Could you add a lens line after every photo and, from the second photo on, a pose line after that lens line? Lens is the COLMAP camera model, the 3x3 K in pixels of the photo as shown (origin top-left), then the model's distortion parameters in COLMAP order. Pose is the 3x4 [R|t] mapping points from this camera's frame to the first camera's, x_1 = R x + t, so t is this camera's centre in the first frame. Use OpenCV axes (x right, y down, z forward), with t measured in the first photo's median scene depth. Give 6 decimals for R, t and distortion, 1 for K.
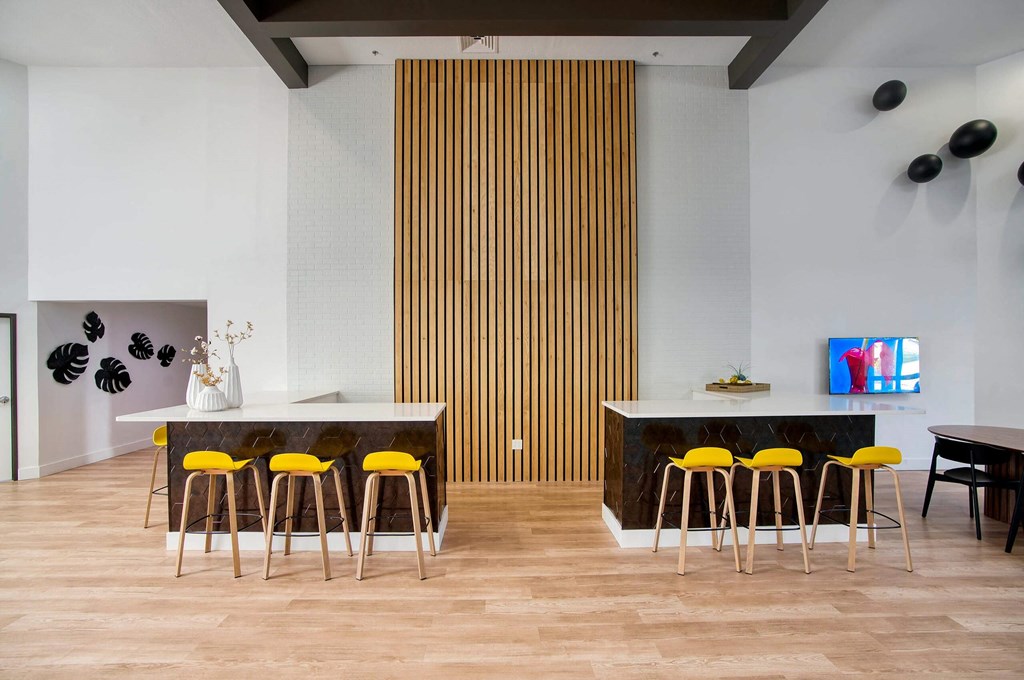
lens RADIAL K [[484.0, 0, 492.7], [0, 484.0, 347.2], [0, 0, 1]] dist [-0.047966, 0.016108]
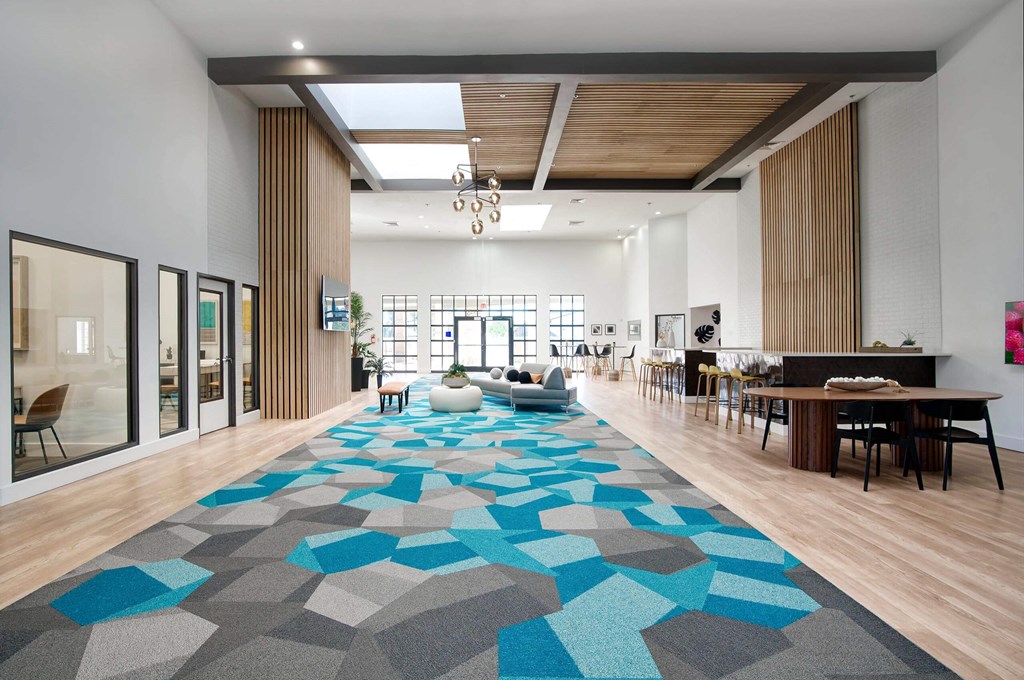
lens RADIAL K [[484.0, 0, 507.0], [0, 484.0, 337.2], [0, 0, 1]] dist [-0.047966, 0.016108]
pose [[-0.004824, 0.004666, -0.999977, 1.605585], [0.010193, 0.999937, 0.004617, 0.032330], [0.999936, -0.010170, -0.004871, 0.049792]]
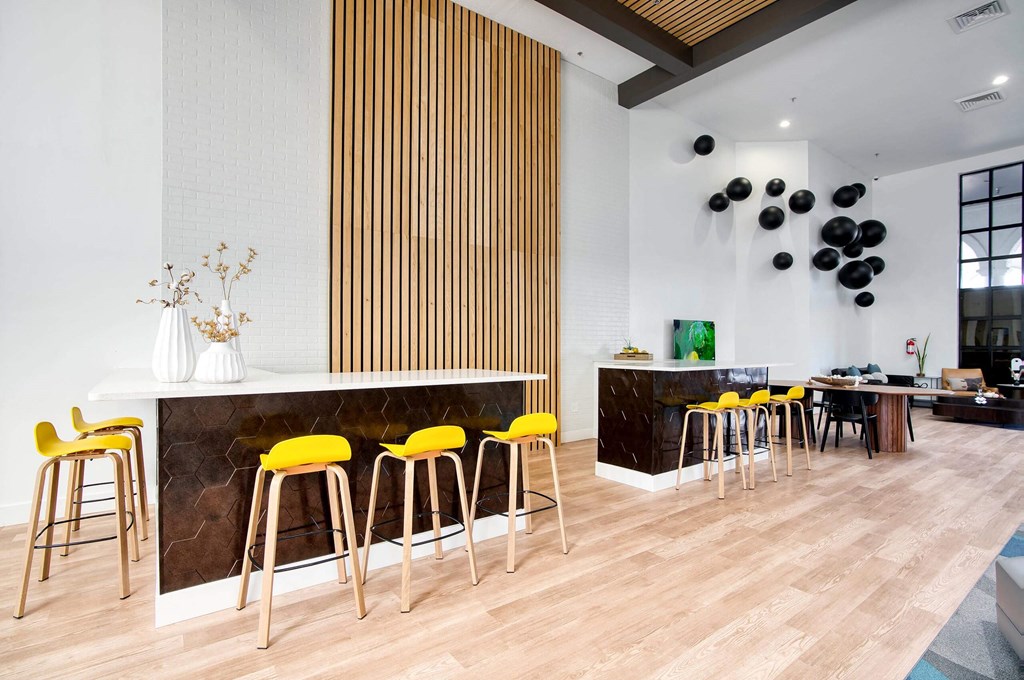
lens RADIAL K [[495.9, 0, 498.0], [0, 495.9, 345.6], [0, 0, 1]] dist [-0.059429, 0.020479]
pose [[0.815350, 0.006629, 0.578930, -0.444151], [-0.008236, 0.999966, 0.000149, 0.057021], [-0.578909, -0.004890, 0.815377, 0.188816]]
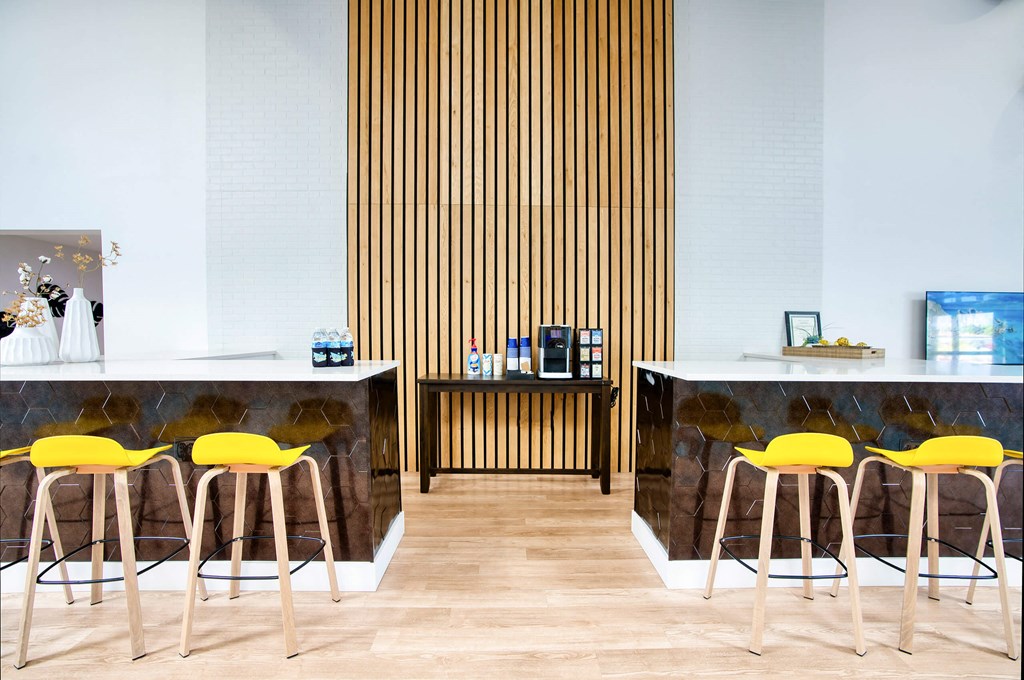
lens RADIAL K [[484.0, 0, 507.9], [0, 484.0, 336.3], [0, 0, 1]] dist [-0.047966, 0.016108]
pose [[0.999756, 0.009041, 0.020177, 0.029916], [-0.009227, 0.999915, 0.009167, 0.057424], [-0.020092, -0.009351, 0.999754, 0.254065]]
